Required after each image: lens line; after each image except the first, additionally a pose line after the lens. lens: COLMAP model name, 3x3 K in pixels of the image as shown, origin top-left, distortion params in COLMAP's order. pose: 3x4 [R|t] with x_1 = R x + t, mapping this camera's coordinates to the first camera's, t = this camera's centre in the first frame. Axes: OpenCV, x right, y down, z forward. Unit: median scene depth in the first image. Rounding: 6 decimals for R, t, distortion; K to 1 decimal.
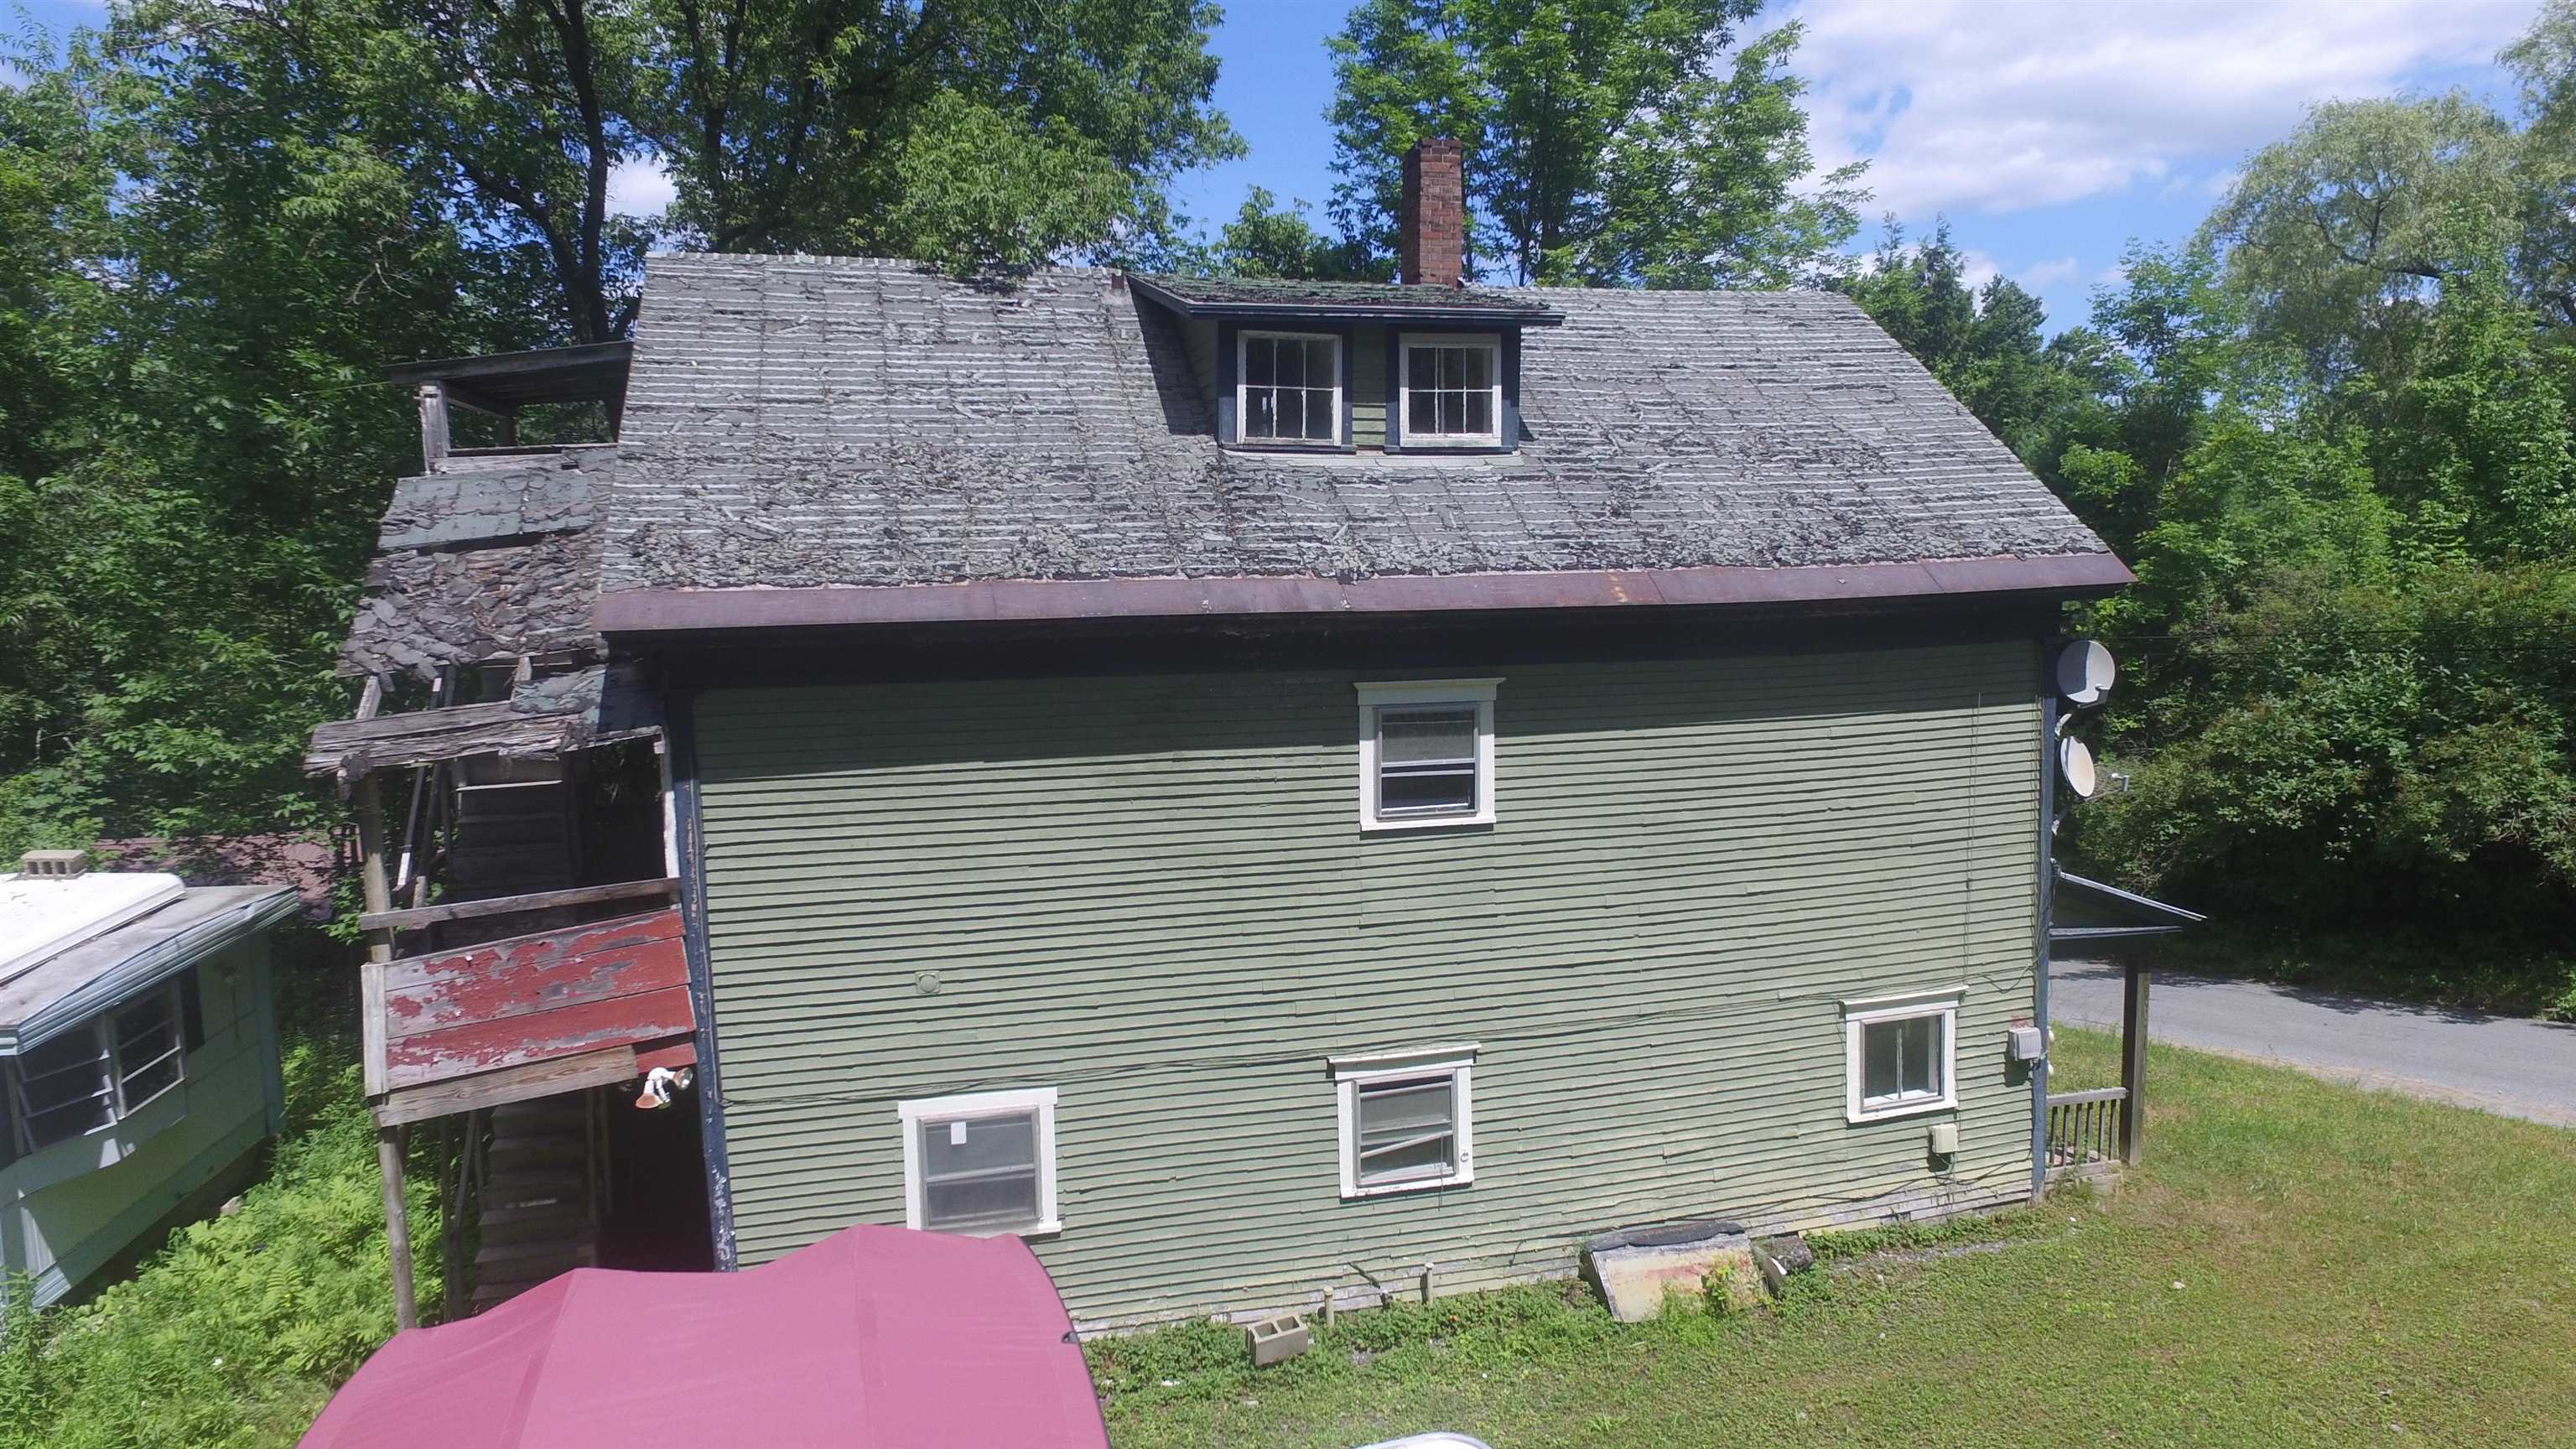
lens RADIAL K [[1508.0, 0, 1274.9], [0, 1508.0, 728.7], [0, 0, 1]] dist [-0.002827, -0.001129]
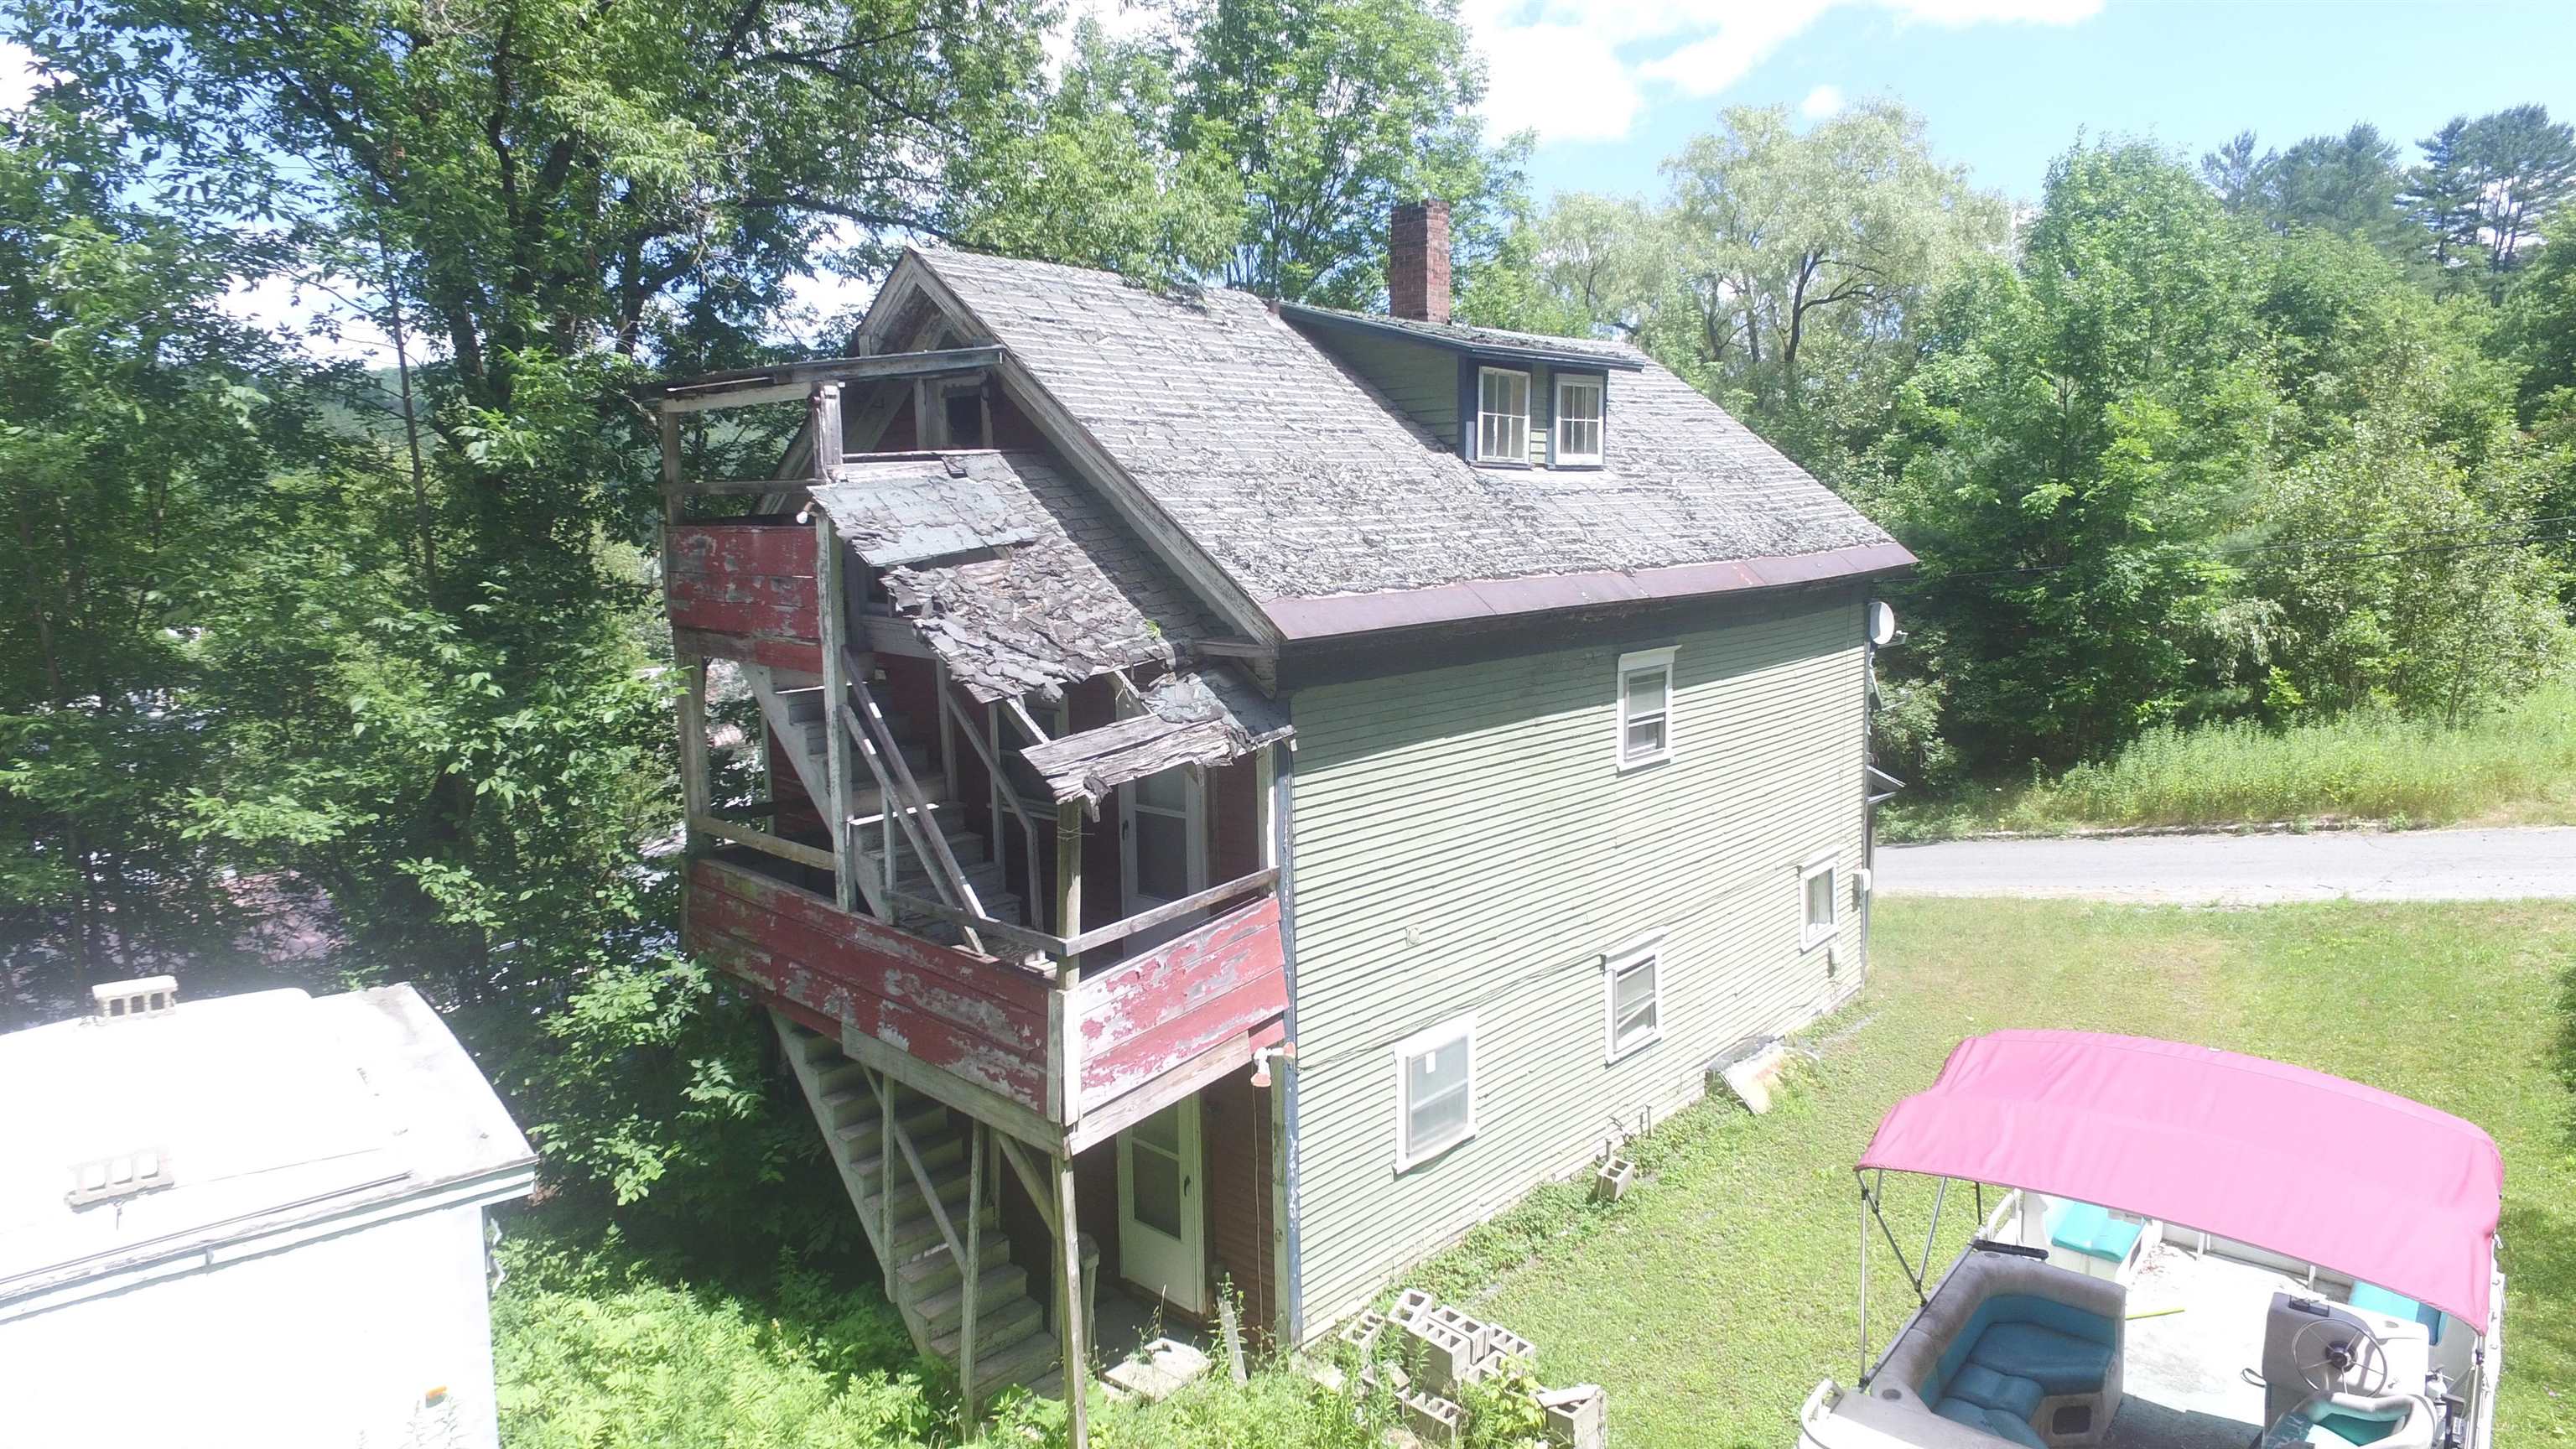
lens RADIAL K [[1508.0, 0, 1284.5], [0, 1508.0, 735.1], [0, 0, 1]] dist [-0.002827, -0.001129]
pose [[0.840365, -0.082399, 0.535721, -0.851859], [0.073437, 0.996572, 0.038085, -0.031154], [-0.537023, 0.007336, 0.843536, 0.082117]]
